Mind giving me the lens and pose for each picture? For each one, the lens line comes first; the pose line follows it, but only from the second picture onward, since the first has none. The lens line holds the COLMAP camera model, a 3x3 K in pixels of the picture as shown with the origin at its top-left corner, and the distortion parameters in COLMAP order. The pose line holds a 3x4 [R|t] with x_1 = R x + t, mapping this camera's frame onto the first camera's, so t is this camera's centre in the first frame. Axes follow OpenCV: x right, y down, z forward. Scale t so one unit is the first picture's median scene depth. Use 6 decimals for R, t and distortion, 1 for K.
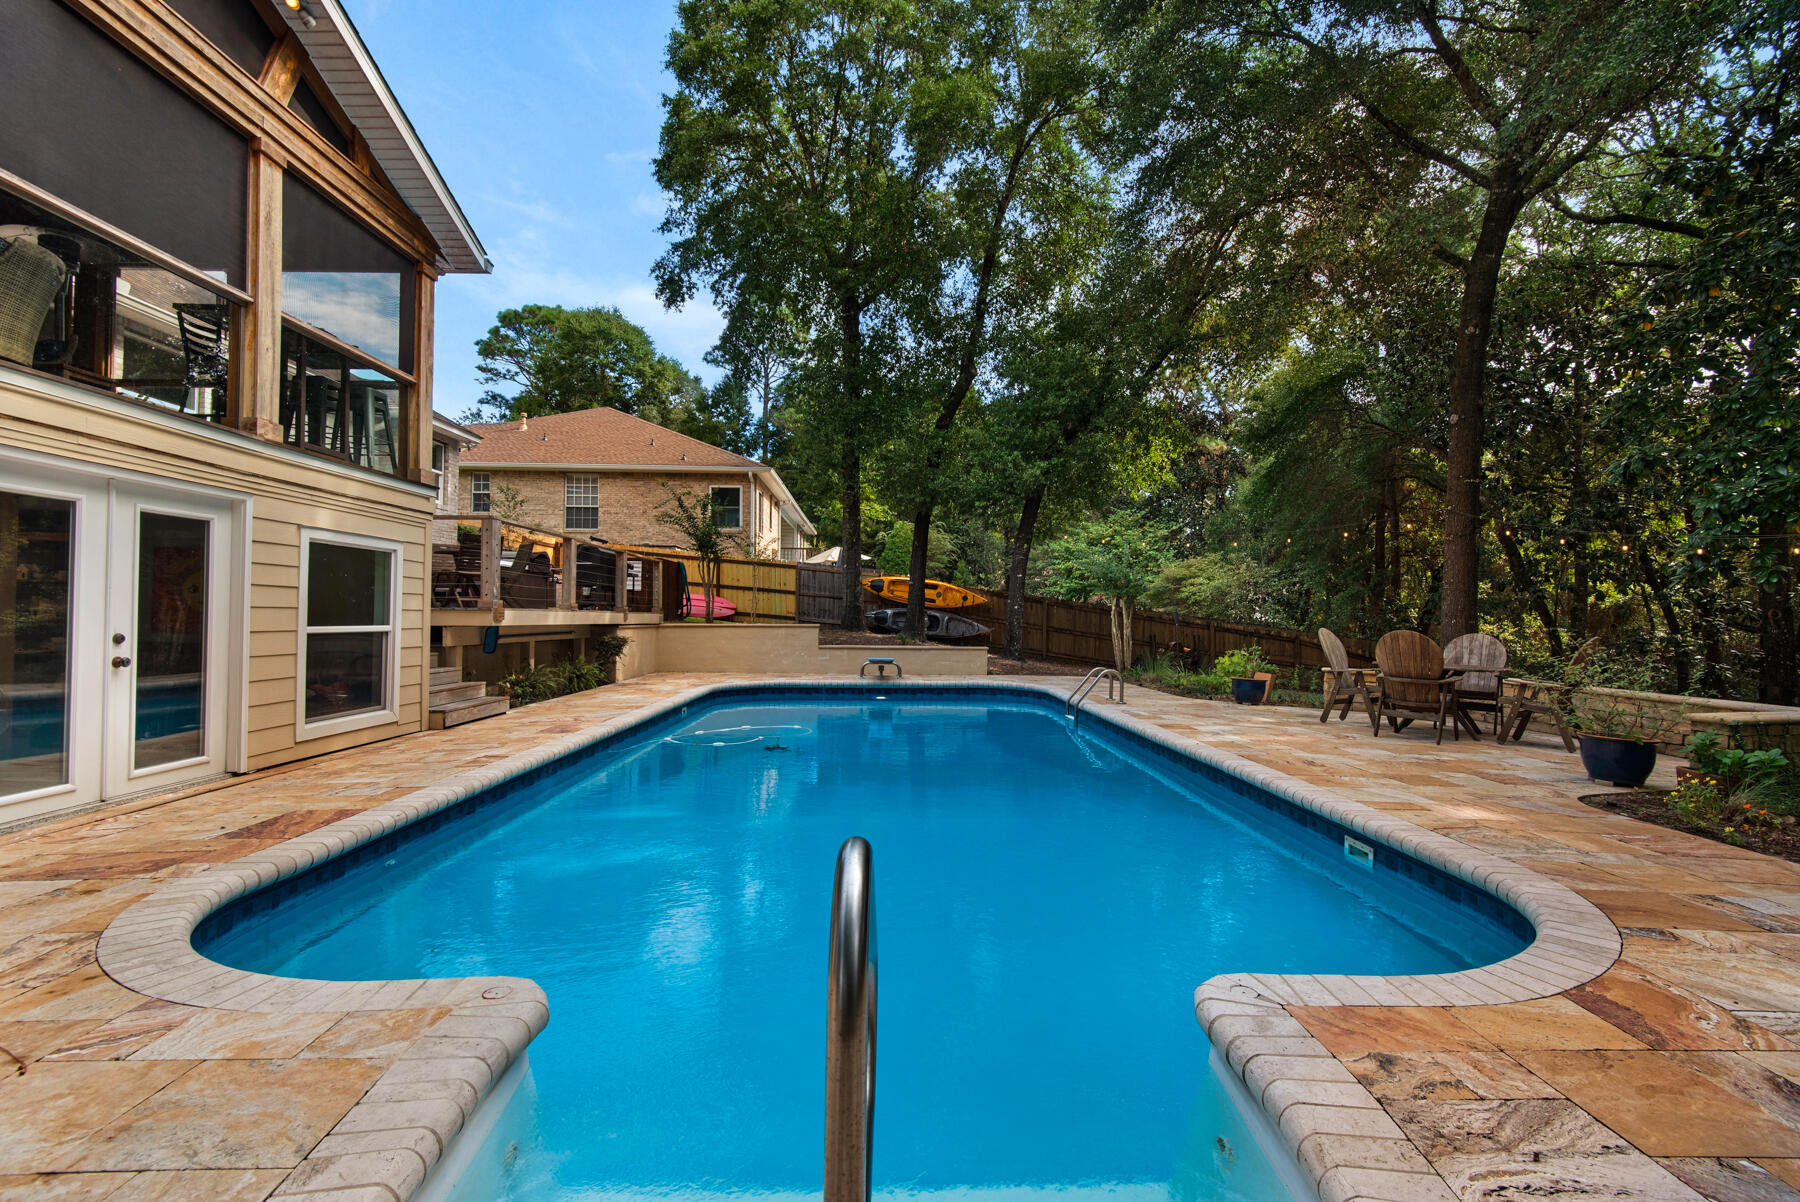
lens RADIAL K [[824.2, 0, 900.0], [0, 824.2, 601.0], [0, 0, 1]] dist [0.014805, -0.000137]
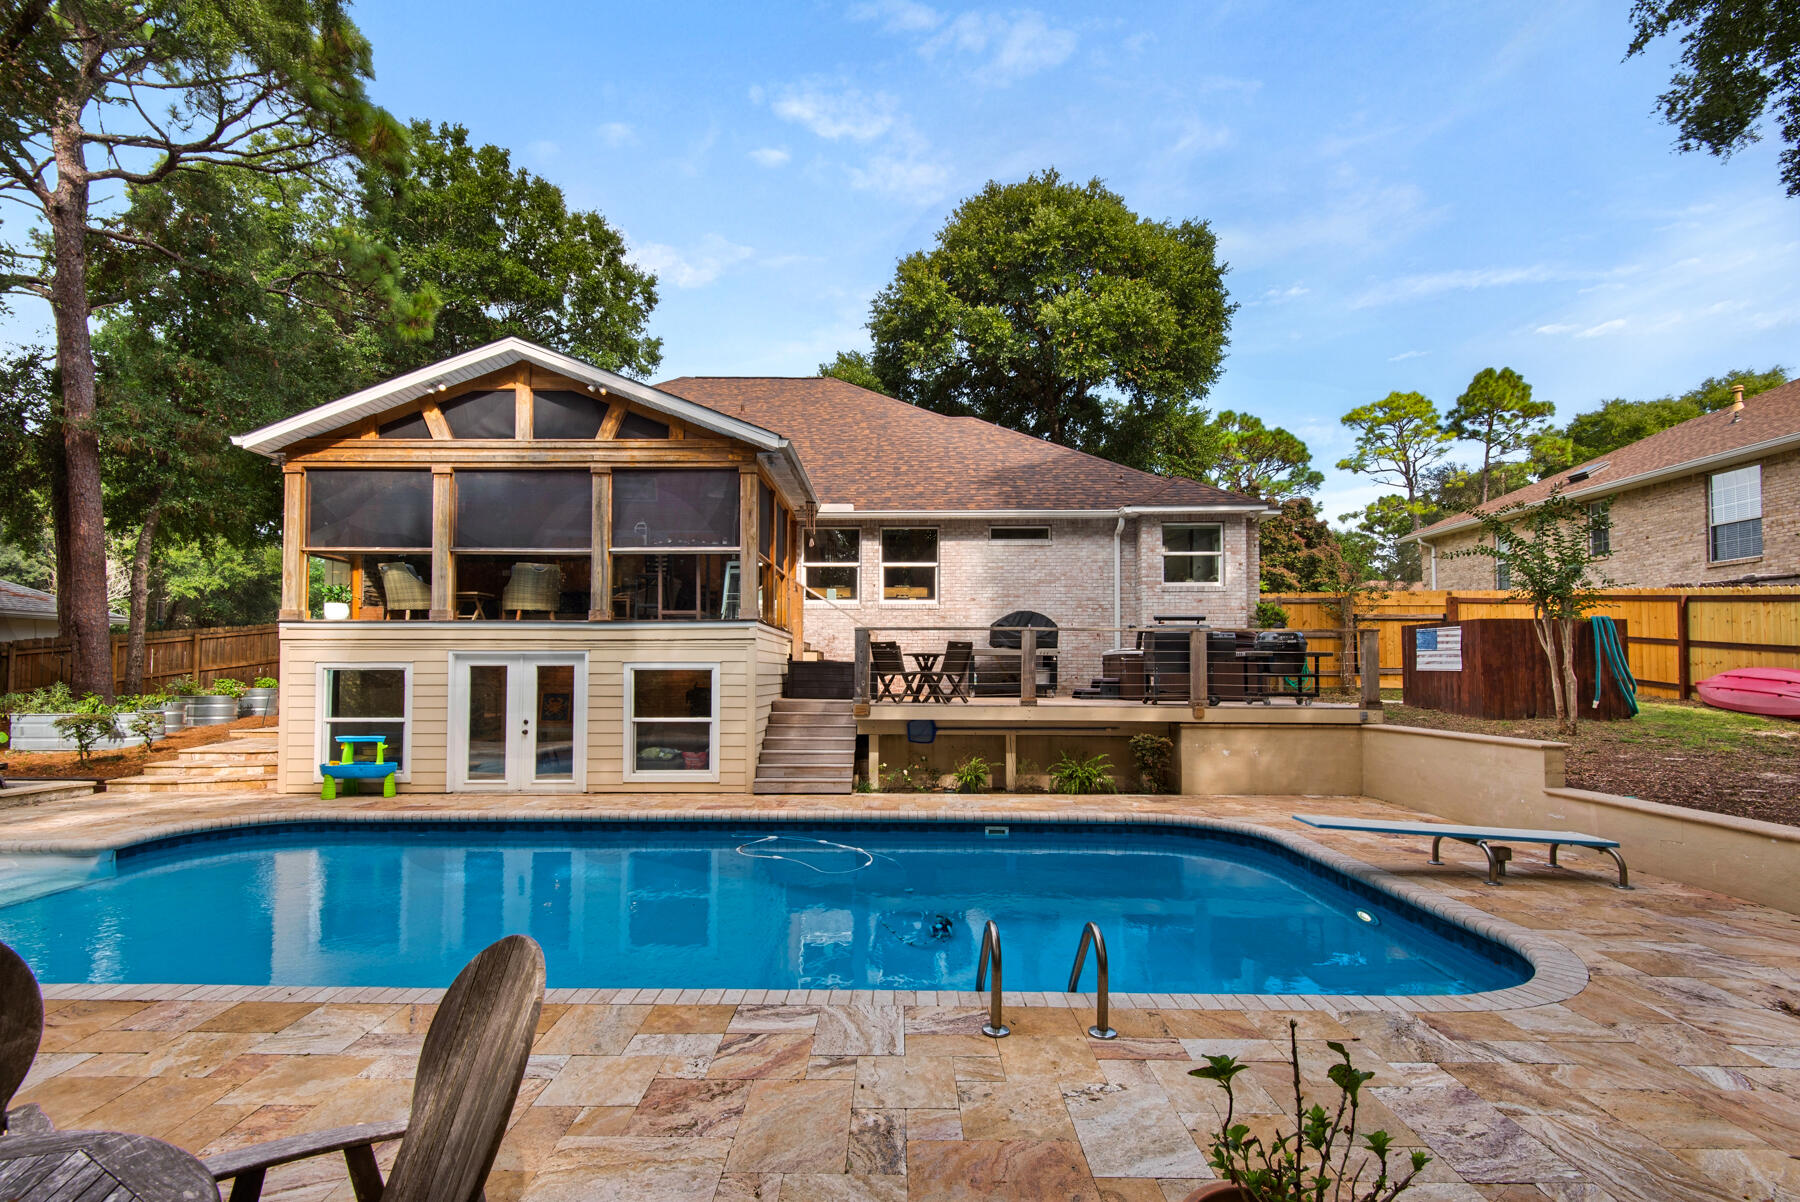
lens RADIAL K [[826.8, 0, 898.6], [0, 826.8, 629.4], [0, 0, 1]] dist [0.008399, -0.000729]
pose [[-0.025012, -0.054180, -0.998218, 0.651687], [0.020409, 0.998294, -0.054696, -0.031160], [0.999479, -0.021741, -0.023864, 1.011478]]
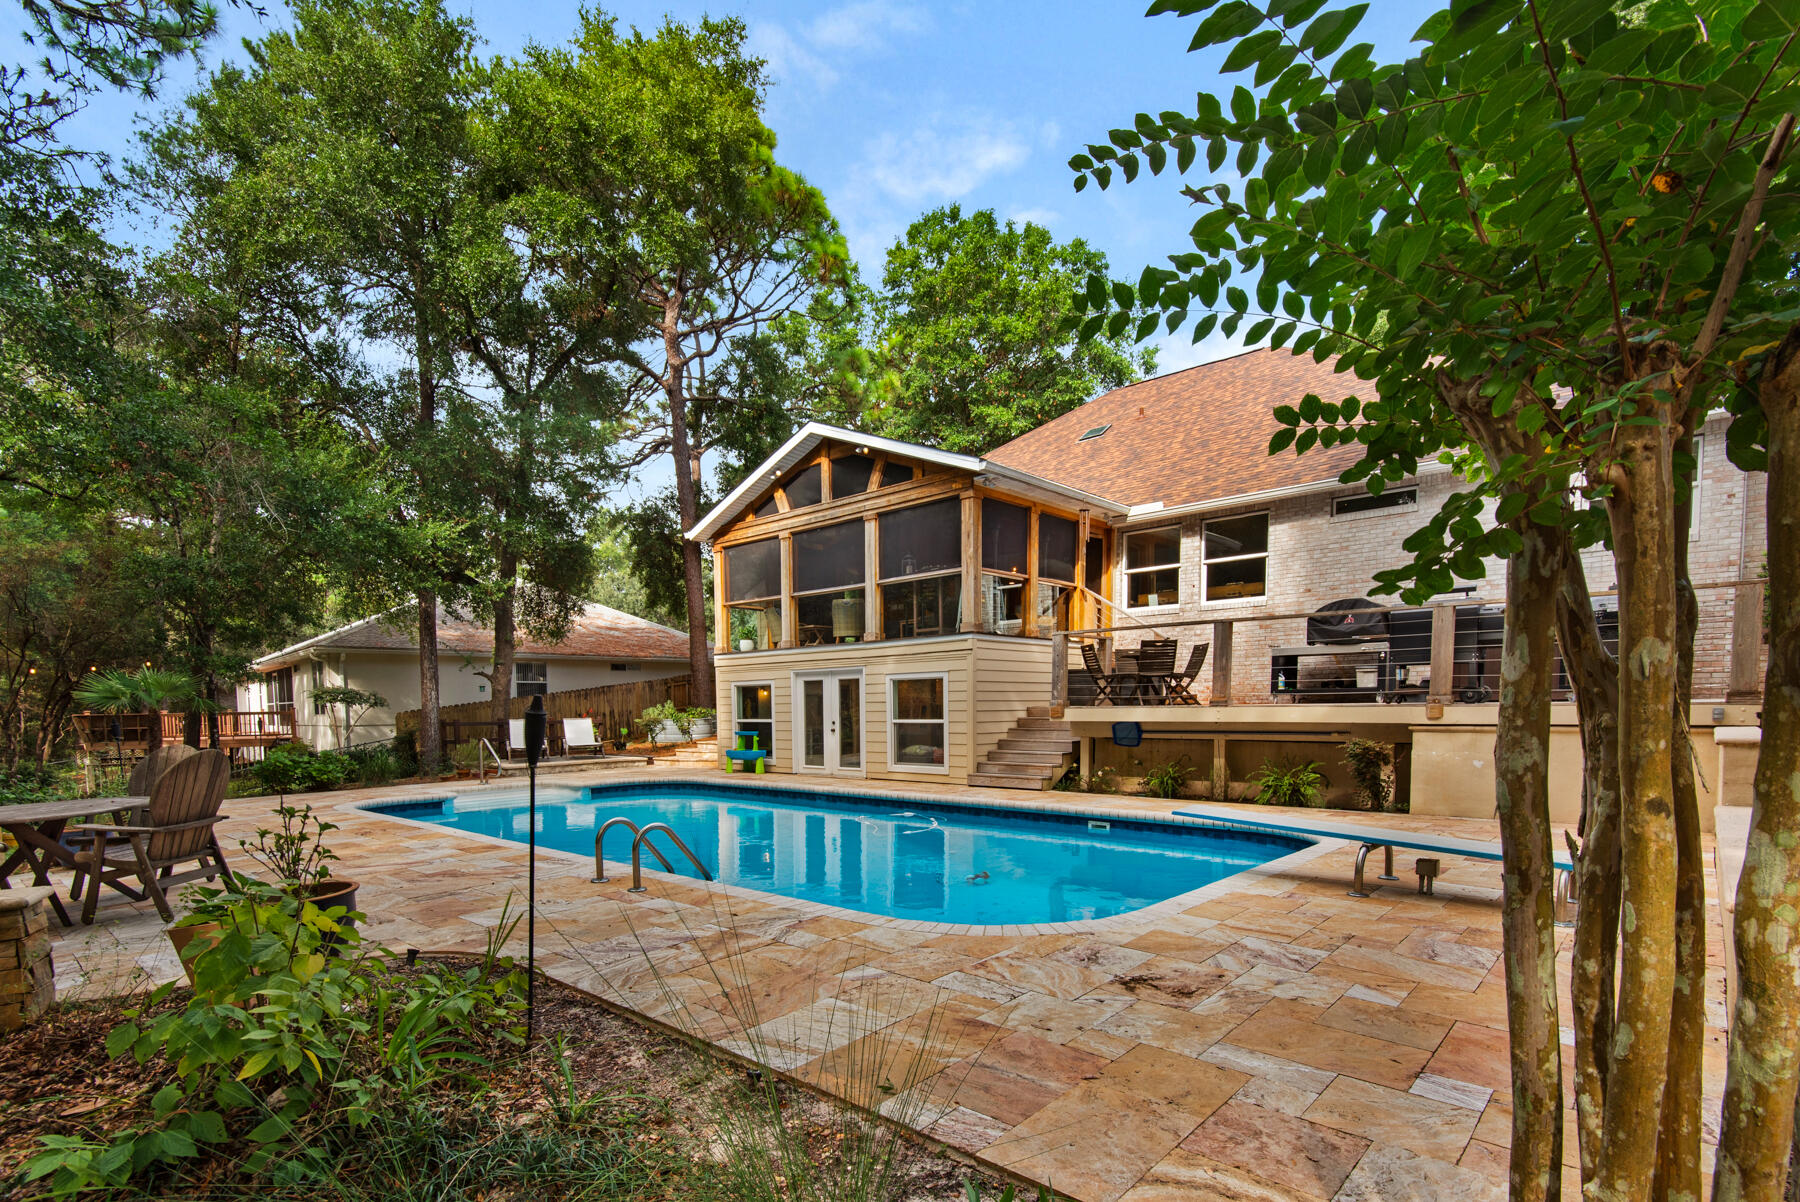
lens RADIAL K [[880.6, 0, 899.4], [0, 880.6, 711.6], [0, 0, 1]] dist [-0.001423, -0.001004]
pose [[-0.687092, 0.009954, -0.726502, 0.575429], [0.027765, 0.999536, -0.012564, 0.023890], [0.726039, -0.028803, -0.687050, 1.607094]]
